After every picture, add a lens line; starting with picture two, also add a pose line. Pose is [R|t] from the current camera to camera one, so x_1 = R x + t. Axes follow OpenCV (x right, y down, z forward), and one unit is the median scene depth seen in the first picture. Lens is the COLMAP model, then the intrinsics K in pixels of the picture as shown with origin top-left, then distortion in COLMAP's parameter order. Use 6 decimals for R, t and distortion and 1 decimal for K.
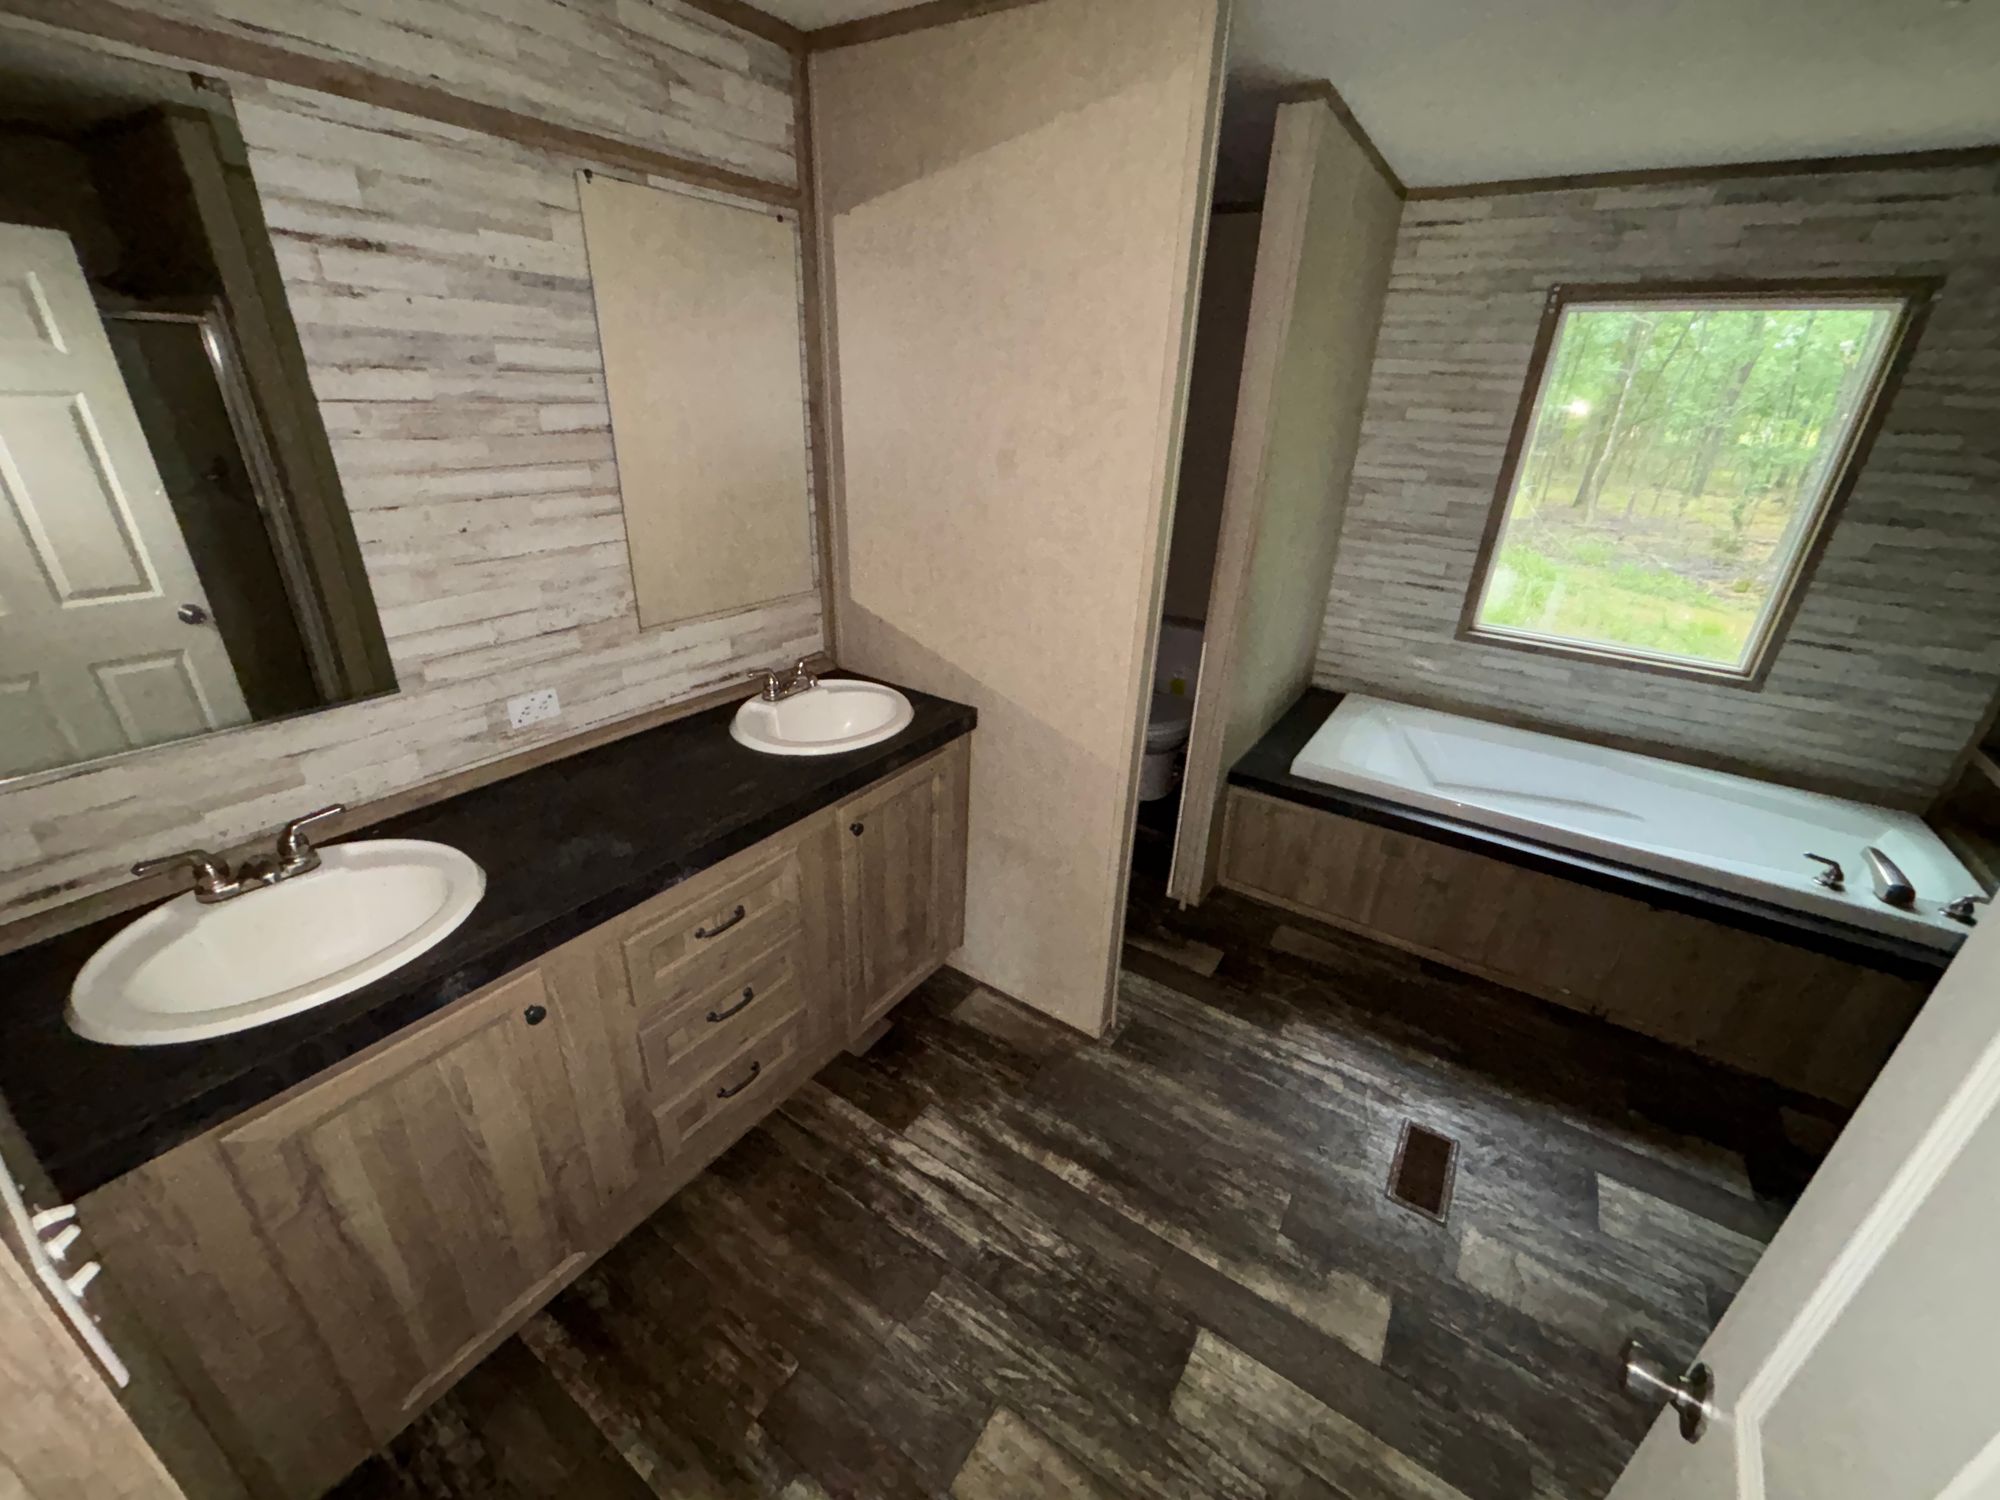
lens RADIAL K [[797.6, 0, 1008.5], [0, 797.6, 754.4], [0, 0, 1]] dist [-0.001411, 0.000124]
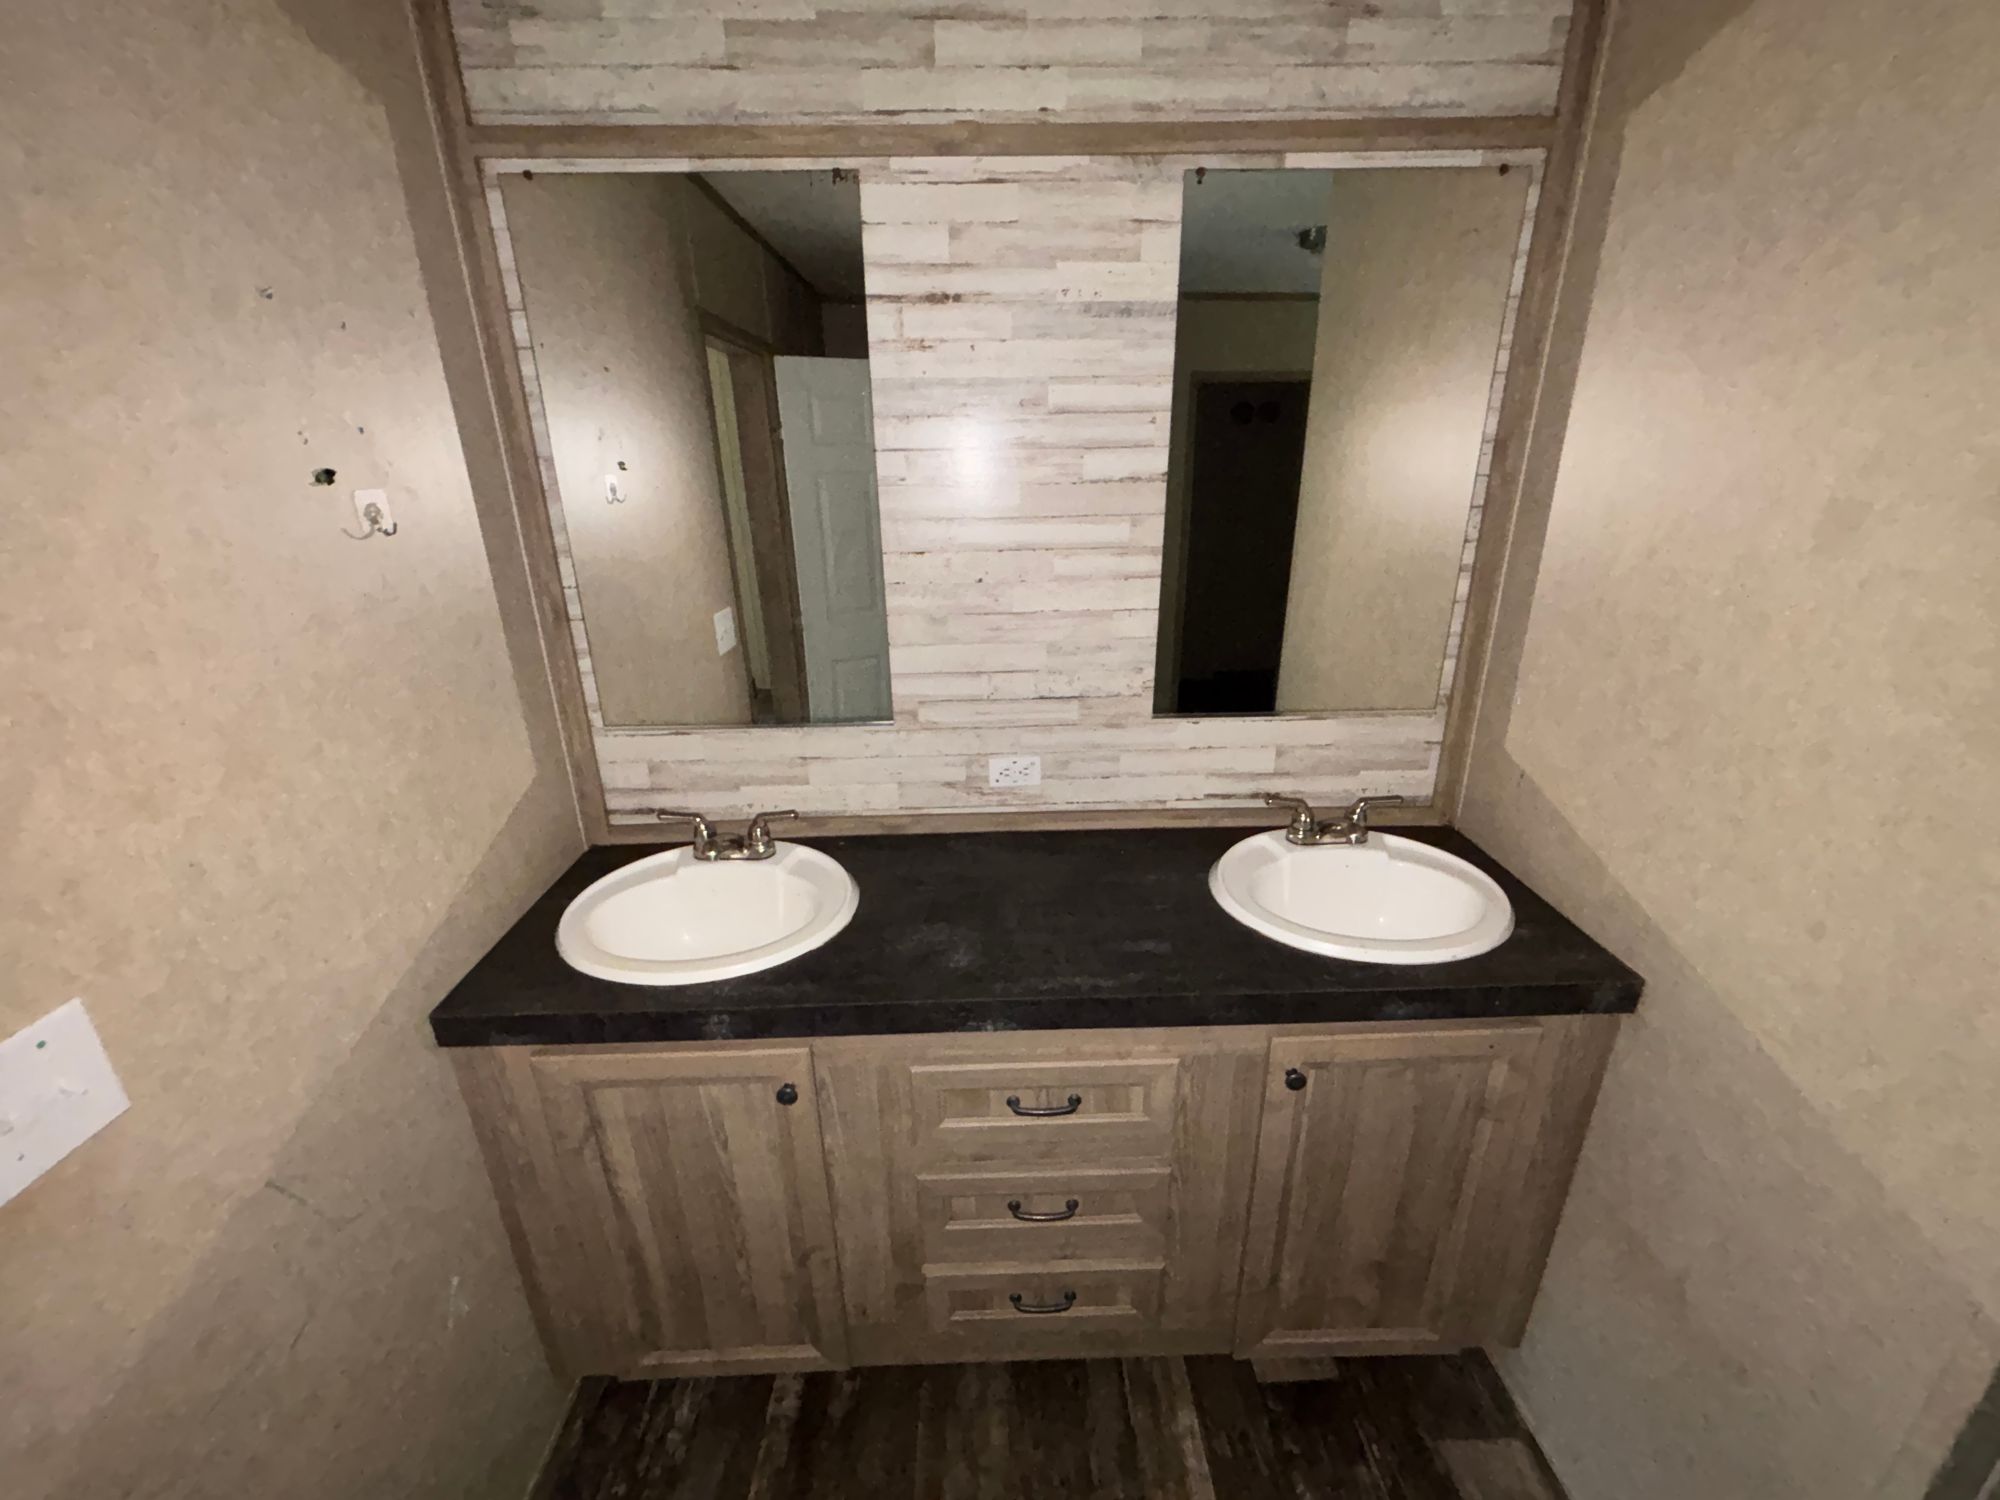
lens RADIAL K [[797.6, 0, 1008.5], [0, 797.6, 754.4], [0, 0, 1]] dist [-0.001411, 0.000124]
pose [[0.569774, 0.235293, -0.787397, 0.134967], [-0.310387, 0.948783, 0.058918, -0.134881], [0.760932, 0.210828, 0.613624, 0.435729]]
